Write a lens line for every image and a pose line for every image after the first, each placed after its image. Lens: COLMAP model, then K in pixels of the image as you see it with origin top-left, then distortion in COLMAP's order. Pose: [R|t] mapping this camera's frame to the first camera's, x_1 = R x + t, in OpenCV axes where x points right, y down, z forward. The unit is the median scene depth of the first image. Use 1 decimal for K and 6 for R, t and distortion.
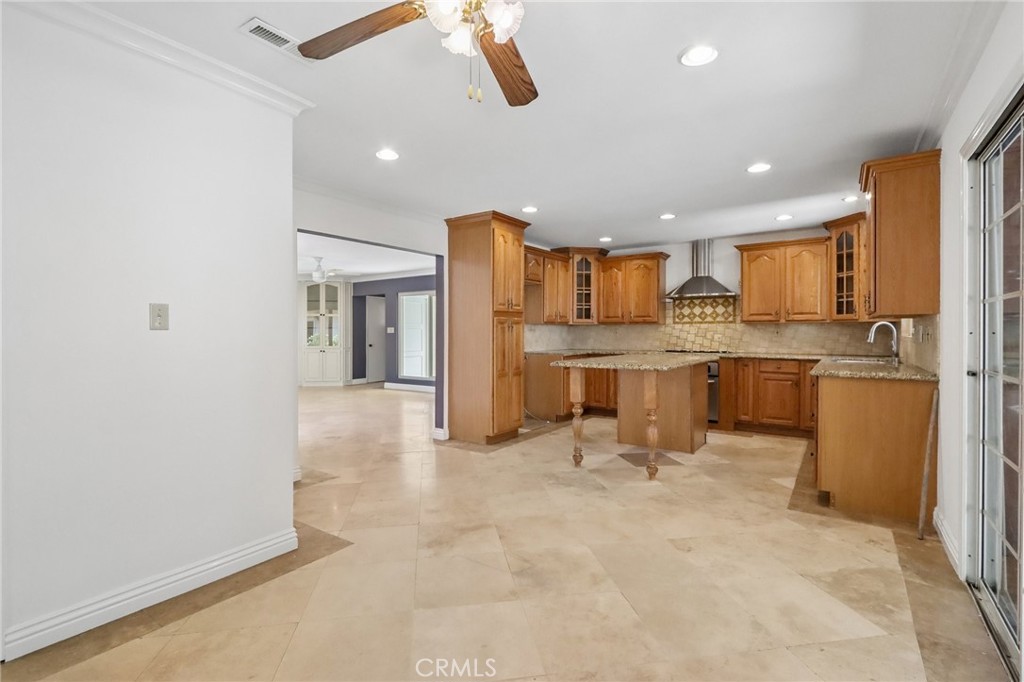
lens RADIAL K [[470.3, 0, 510.4], [0, 470.3, 336.8], [0, 0, 1]] dist [0.002385, -0.001544]
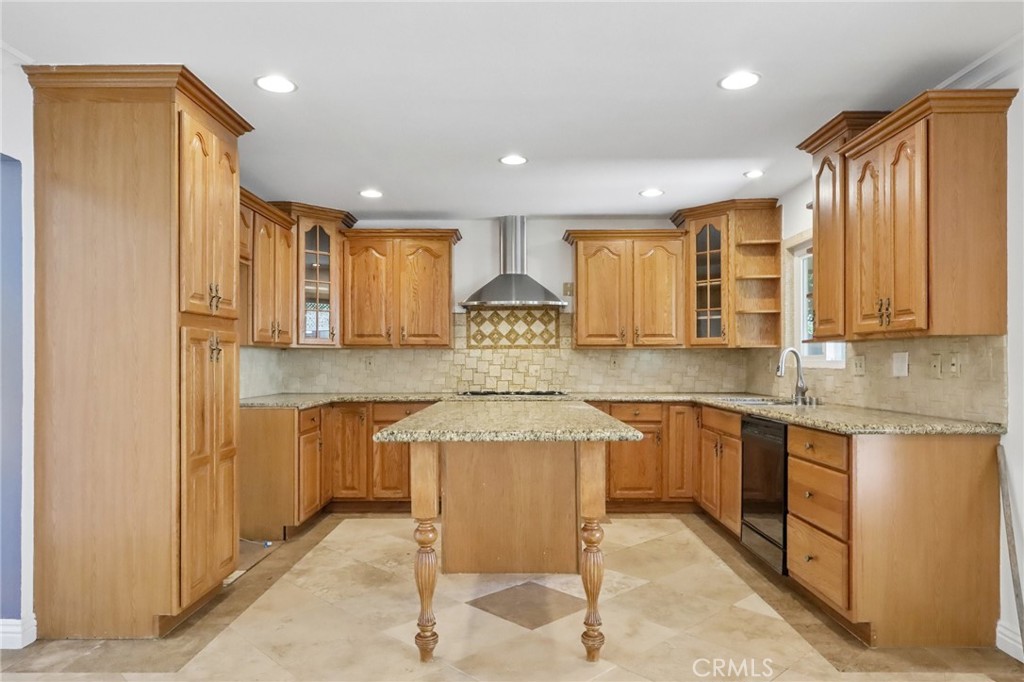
lens RADIAL K [[641.9, 0, 504.9], [0, 641.9, 362.9], [0, 0, 1]] dist [-0.002232, 0.003250]
pose [[0.825314, -0.001031, 0.564672, -0.110492], [0.005968, 0.999958, -0.006896, -0.003192], [-0.564642, 0.009062, 0.825286, 0.347731]]
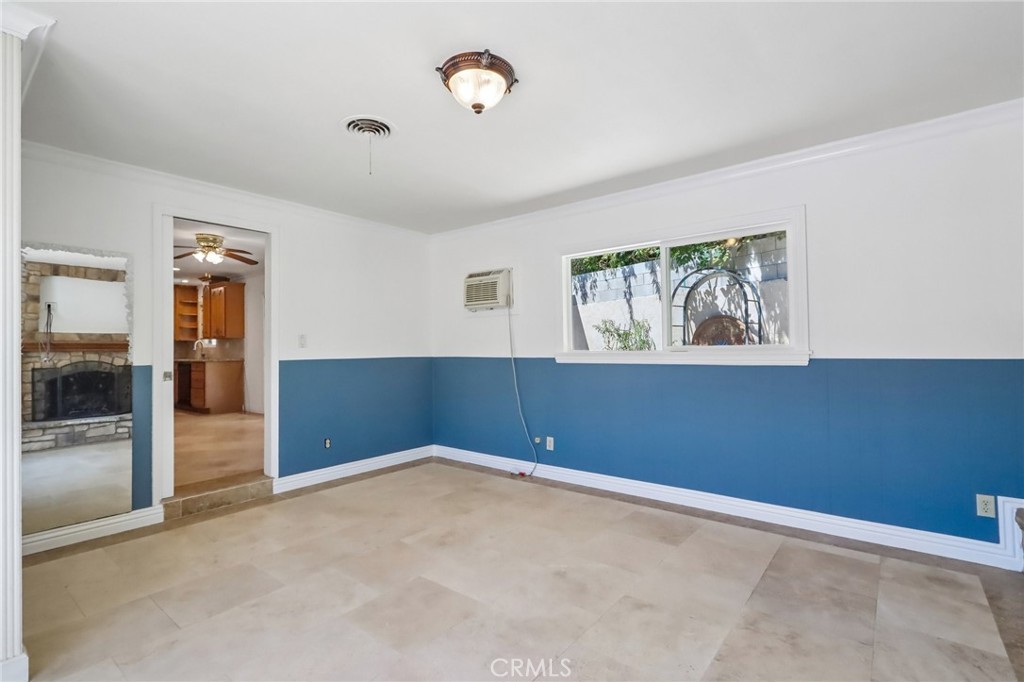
lens RADIAL K [[470.3, 0, 510.5], [0, 470.3, 337.1], [0, 0, 1]] dist [0.002385, -0.001544]
pose [[0.053041, 0.013302, 0.998504, -1.087495], [0.023824, 0.999610, -0.014582, 0.014797], [-0.998308, 0.024562, 0.052704, -0.472589]]
